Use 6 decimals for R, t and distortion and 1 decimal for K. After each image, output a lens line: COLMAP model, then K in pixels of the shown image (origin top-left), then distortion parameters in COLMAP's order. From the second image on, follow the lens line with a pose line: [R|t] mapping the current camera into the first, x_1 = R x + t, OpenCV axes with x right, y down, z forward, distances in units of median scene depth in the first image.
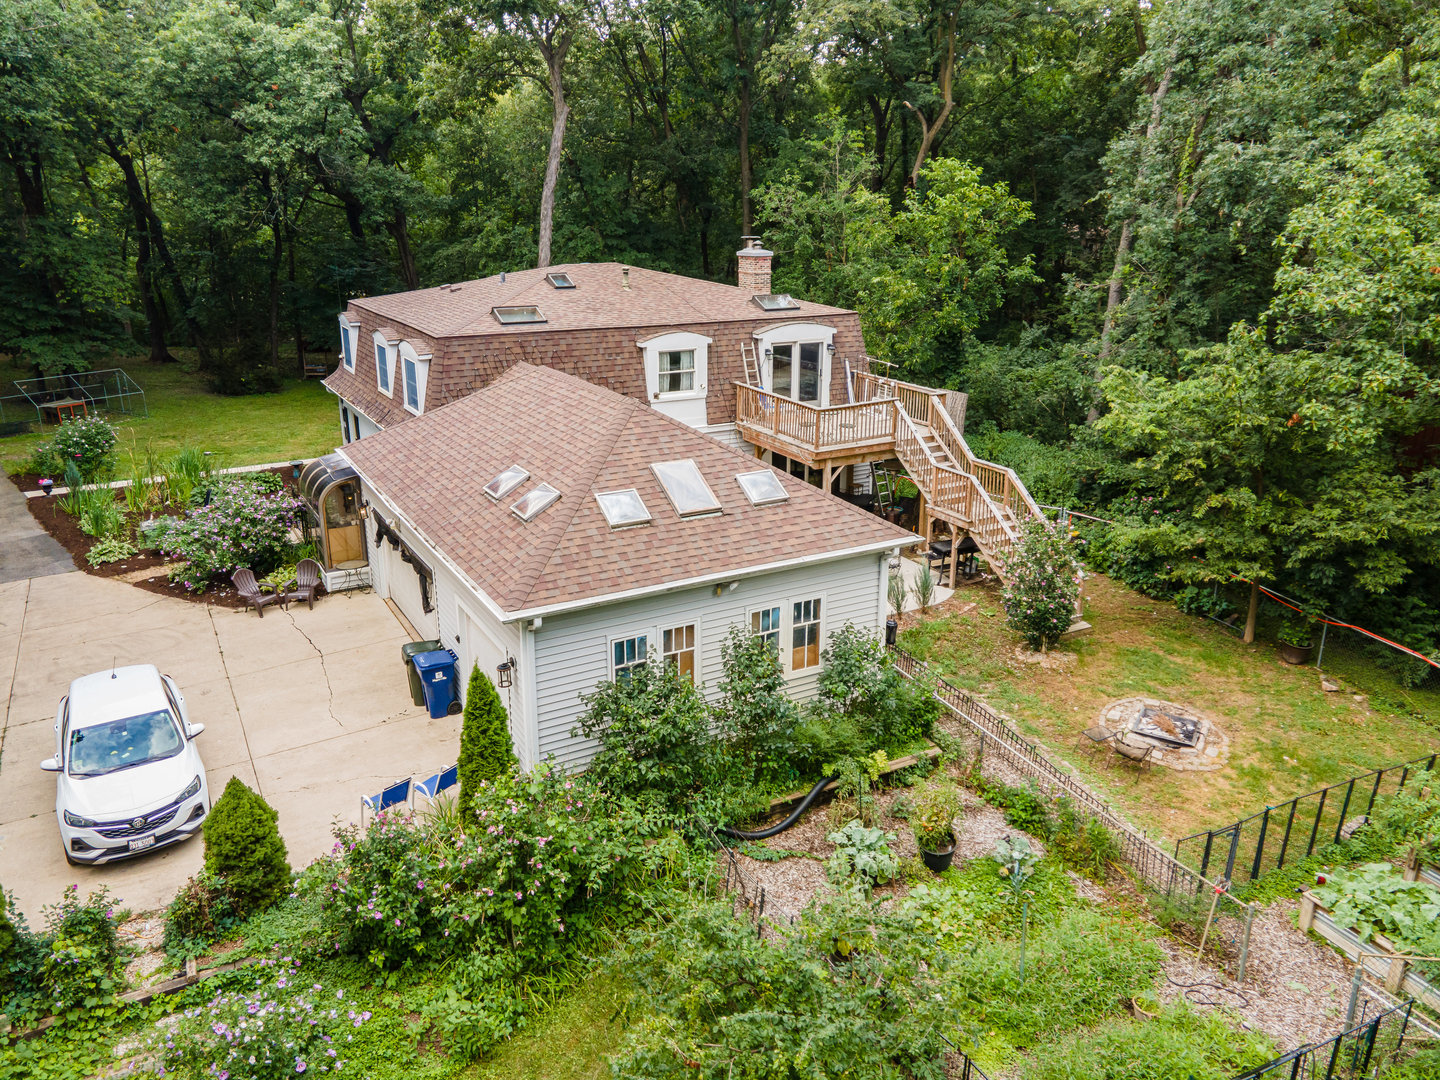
lens RADIAL K [[1038.8, 0, 719.0], [0, 1038.8, 540.9], [0, 0, 1]] dist [0.040156, 0.006333]
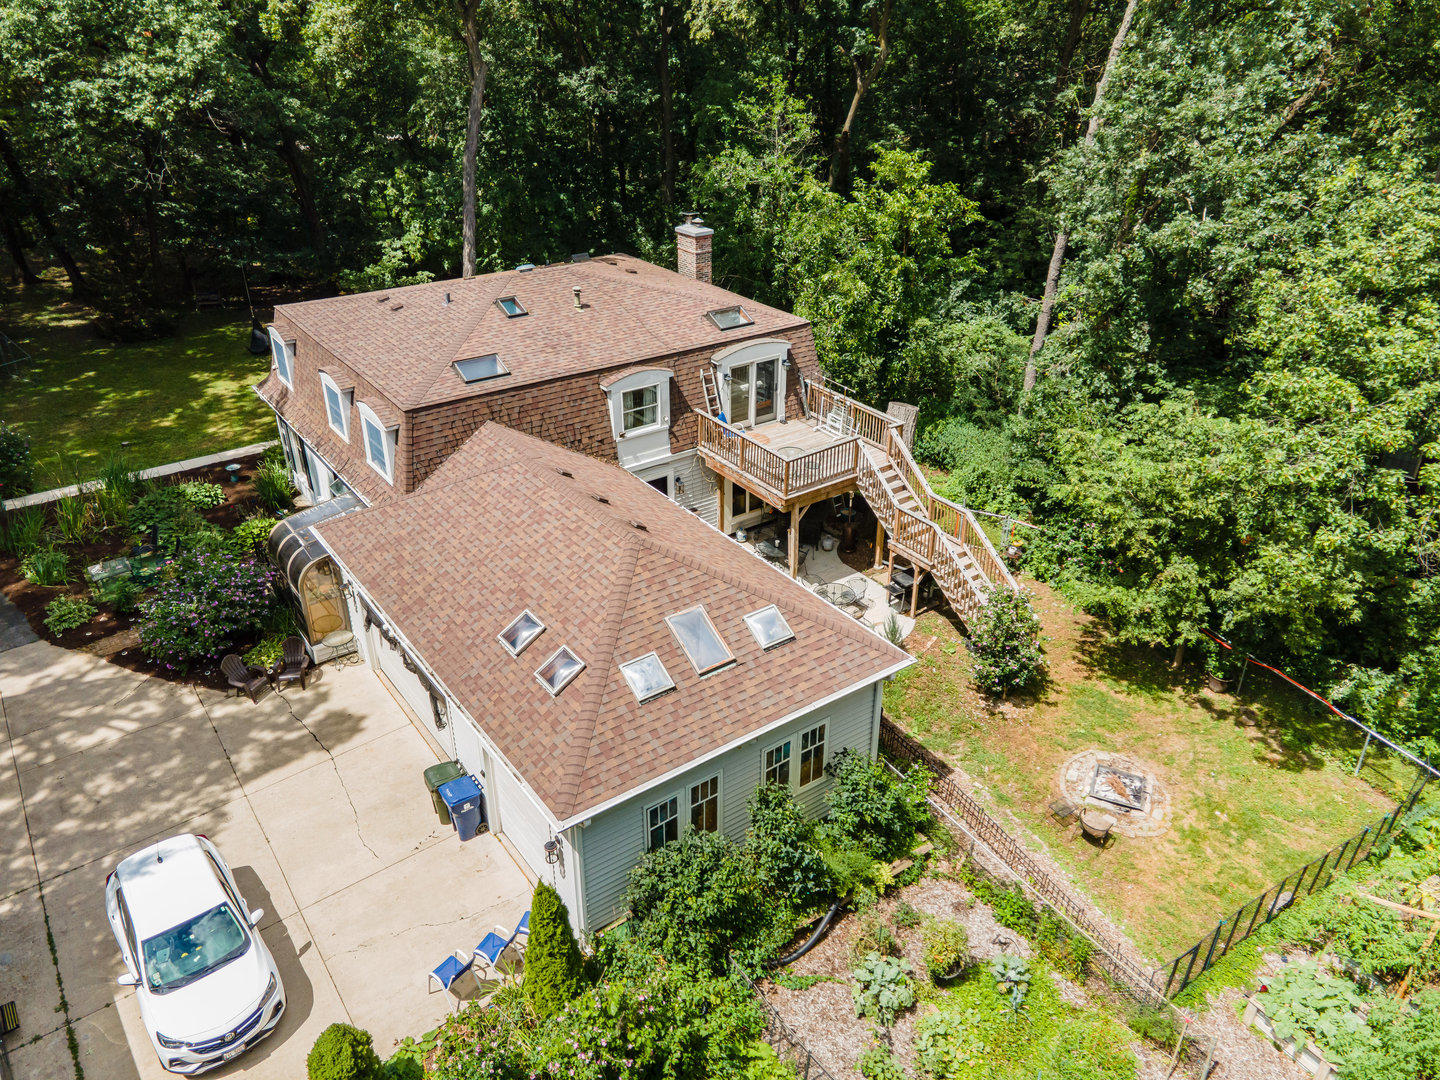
lens RADIAL K [[1027.9, 0, 714.7], [0, 1027.9, 542.6], [0, 0, 1]] dist [0.043060, -0.003706]
pose [[0.993862, -0.052998, 0.097105, -0.078366], [0.033967, 0.981568, 0.188068, -0.238179], [-0.105282, -0.183616, 0.977344, -0.001426]]
